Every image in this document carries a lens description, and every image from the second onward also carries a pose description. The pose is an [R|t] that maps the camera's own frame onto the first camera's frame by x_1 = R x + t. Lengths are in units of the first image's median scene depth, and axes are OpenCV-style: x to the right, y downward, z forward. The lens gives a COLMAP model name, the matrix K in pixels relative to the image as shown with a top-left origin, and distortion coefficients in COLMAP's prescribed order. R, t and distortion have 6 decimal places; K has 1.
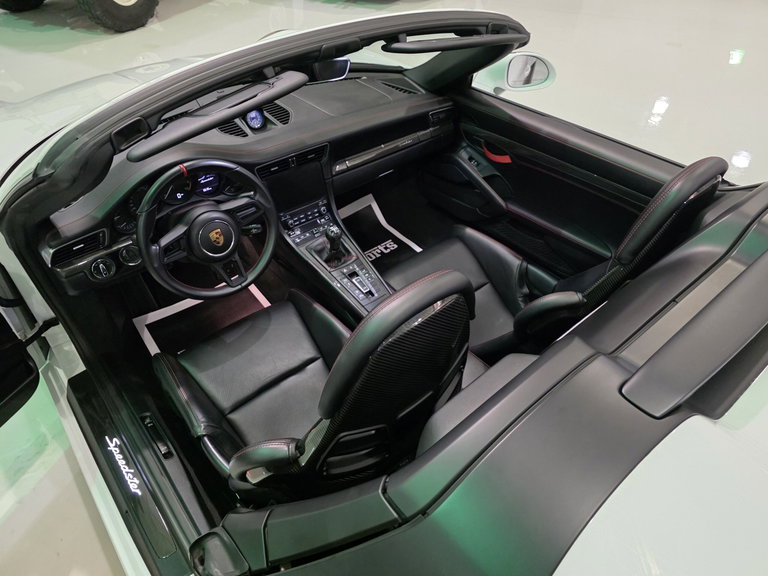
lens RADIAL K [[519.5, 0, 386.7], [0, 519.5, 293.7], [0, 0, 1]] dist [0.058622, -0.056606]
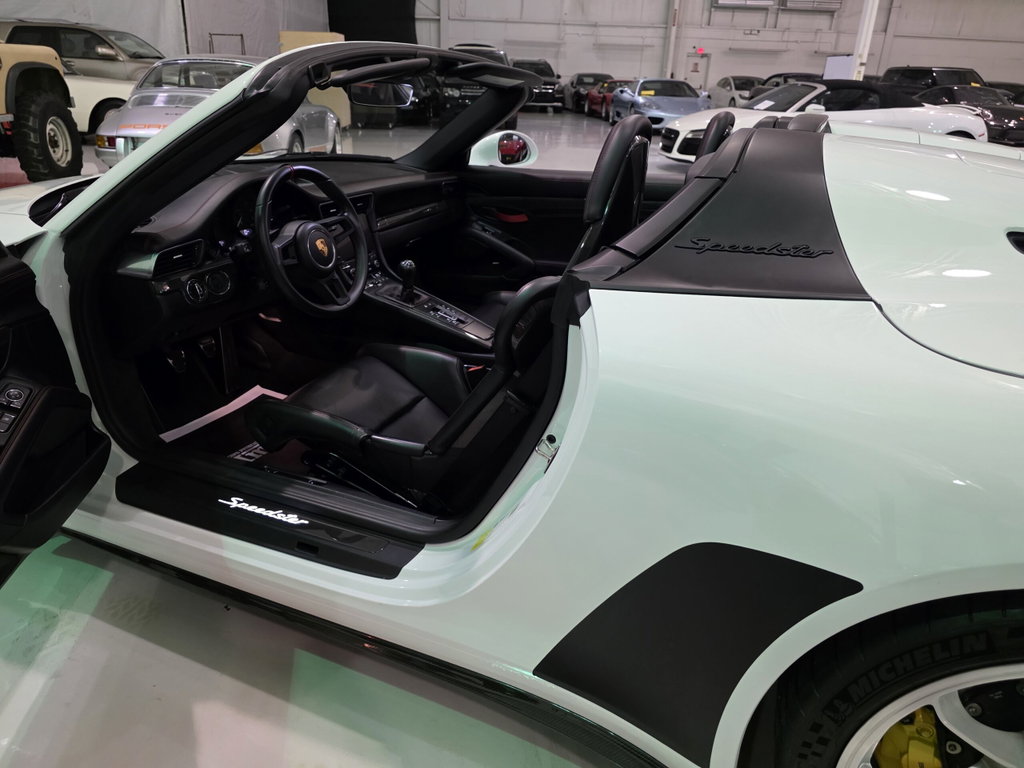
lens RADIAL K [[692.7, 0, 520.3], [0, 692.7, 394.3], [0, 0, 1]] dist [0.058622, -0.056606]
pose [[0.888579, -0.174714, 0.424149, -0.496508], [0.291357, 0.929130, -0.227660, 0.446682], [-0.354314, 0.325872, 0.876509, -0.116150]]
